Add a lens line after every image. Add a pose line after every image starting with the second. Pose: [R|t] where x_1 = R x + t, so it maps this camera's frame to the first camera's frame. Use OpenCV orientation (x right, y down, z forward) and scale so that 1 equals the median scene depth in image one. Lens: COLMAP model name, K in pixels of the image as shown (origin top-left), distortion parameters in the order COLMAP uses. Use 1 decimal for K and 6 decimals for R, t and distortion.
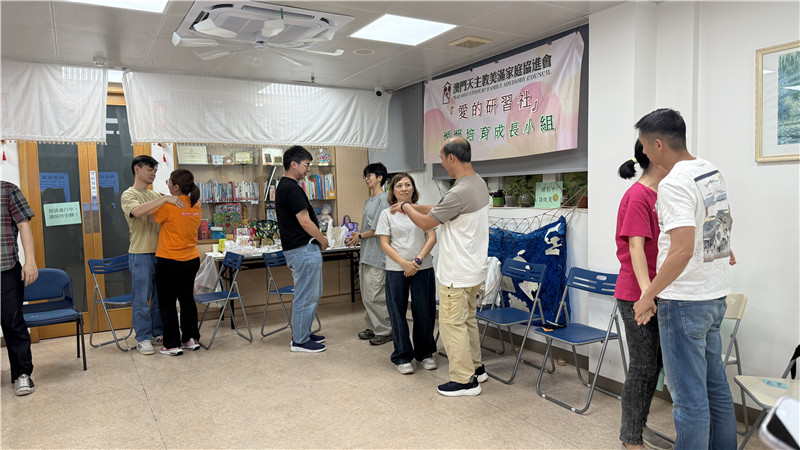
lens RADIAL K [[559.9, 0, 403.0], [0, 559.9, 233.4], [0, 0, 1]] dist [0.037986, -0.050683]
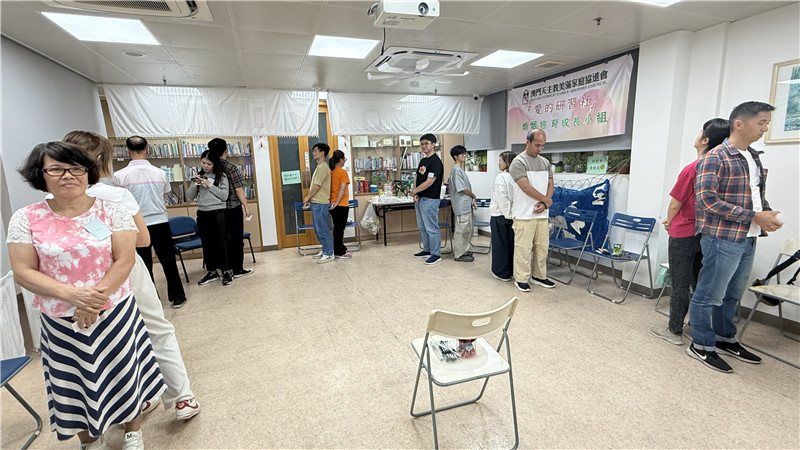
lens RADIAL K [[364.6, 0, 395.2], [0, 364.6, 228.3], [0, 0, 1]] dist [-0.009101, 0.002168]
pose [[0.983394, 0.023379, -0.179969, -0.094671], [-0.003214, 0.993755, 0.111537, -0.006490], [0.181453, -0.109106, 0.977328, -0.077407]]
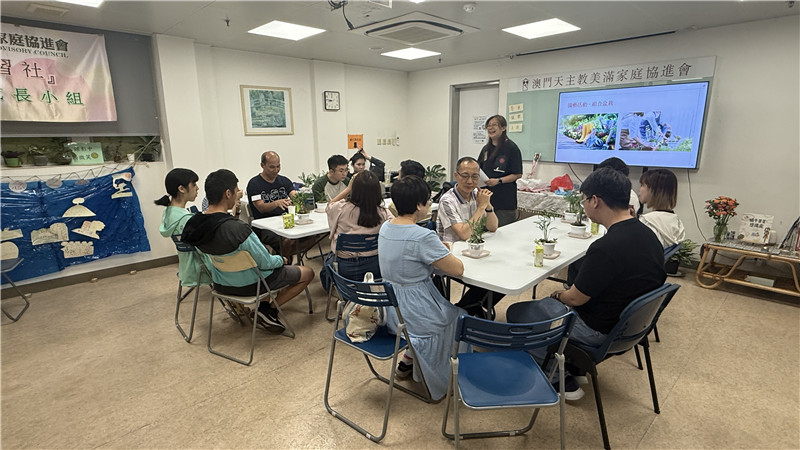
lens RADIAL K [[398.1, 0, 401.8], [0, 398.1, 224.1], [0, 0, 1]] dist [-0.005578, 0.000816]
pose [[-0.239077, -0.195701, 0.951075, -0.772645], [0.080804, 0.972072, 0.220334, -0.052251], [-0.967633, 0.129527, -0.216587, 0.523460]]
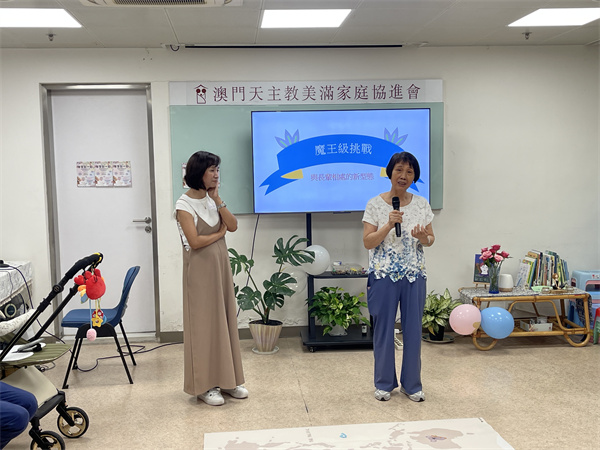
lens RADIAL K [[713.6, 0, 297.9], [0, 713.6, 227.7], [0, 0, 1]] dist [0.052157, 0.000000]
pose [[-0.896871, -0.001840, 0.442289, -0.391851], [0.069019, 0.987158, 0.144065, -0.100825], [-0.436874, 0.159734, -0.885227, 0.979024]]
